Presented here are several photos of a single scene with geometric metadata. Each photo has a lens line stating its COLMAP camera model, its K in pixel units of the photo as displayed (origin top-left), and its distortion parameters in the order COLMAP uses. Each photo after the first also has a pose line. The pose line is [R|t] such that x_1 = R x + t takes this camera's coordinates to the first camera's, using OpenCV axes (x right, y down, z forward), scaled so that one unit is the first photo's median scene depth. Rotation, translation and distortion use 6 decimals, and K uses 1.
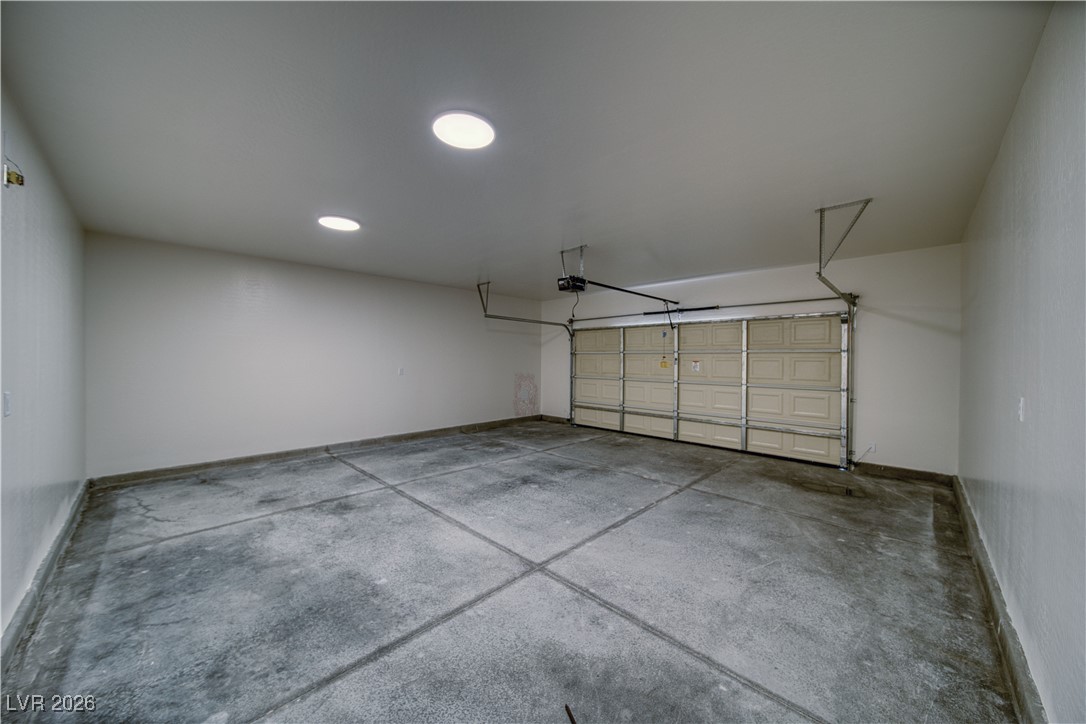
lens RADIAL K [[381.3, 0, 542.1], [0, 381.3, 359.8], [0, 0, 1]] dist [-0.005249, 0.000306]
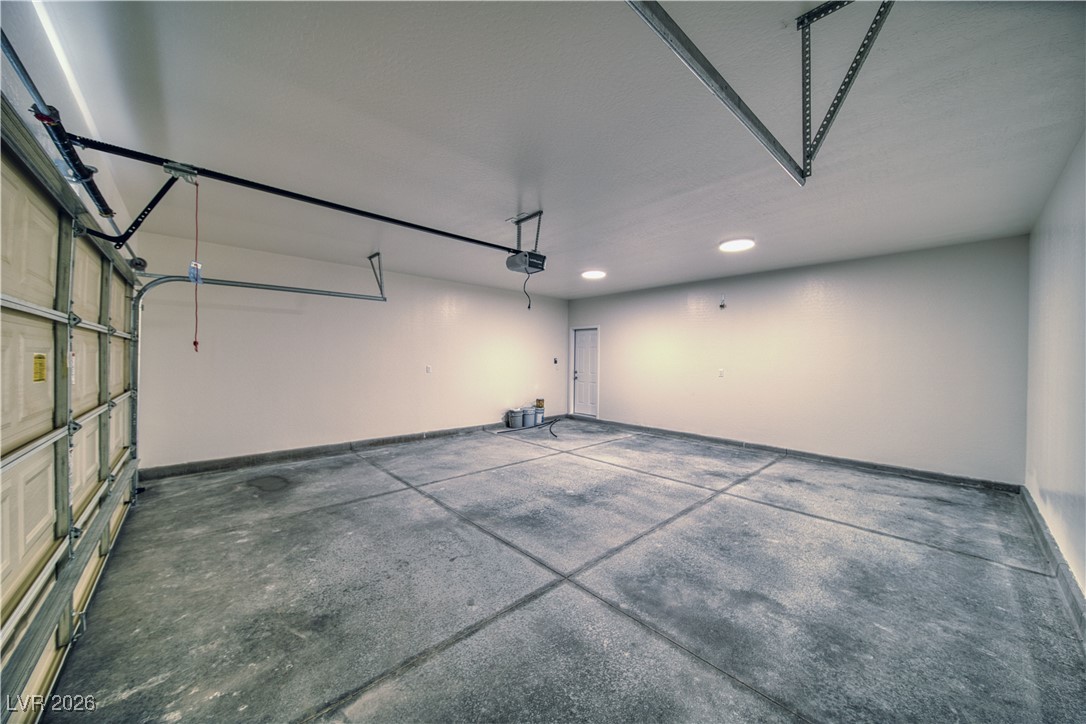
lens RADIAL K [[381.3, 0, 547.0], [0, 381.3, 358.3], [0, 0, 1]] dist [-0.005249, 0.000306]
pose [[-0.998912, -0.015625, 0.043946, 0.000070], [-0.015498, 0.999875, 0.003228, 0.000650], [-0.043991, 0.002544, -0.999029, 1.977351]]
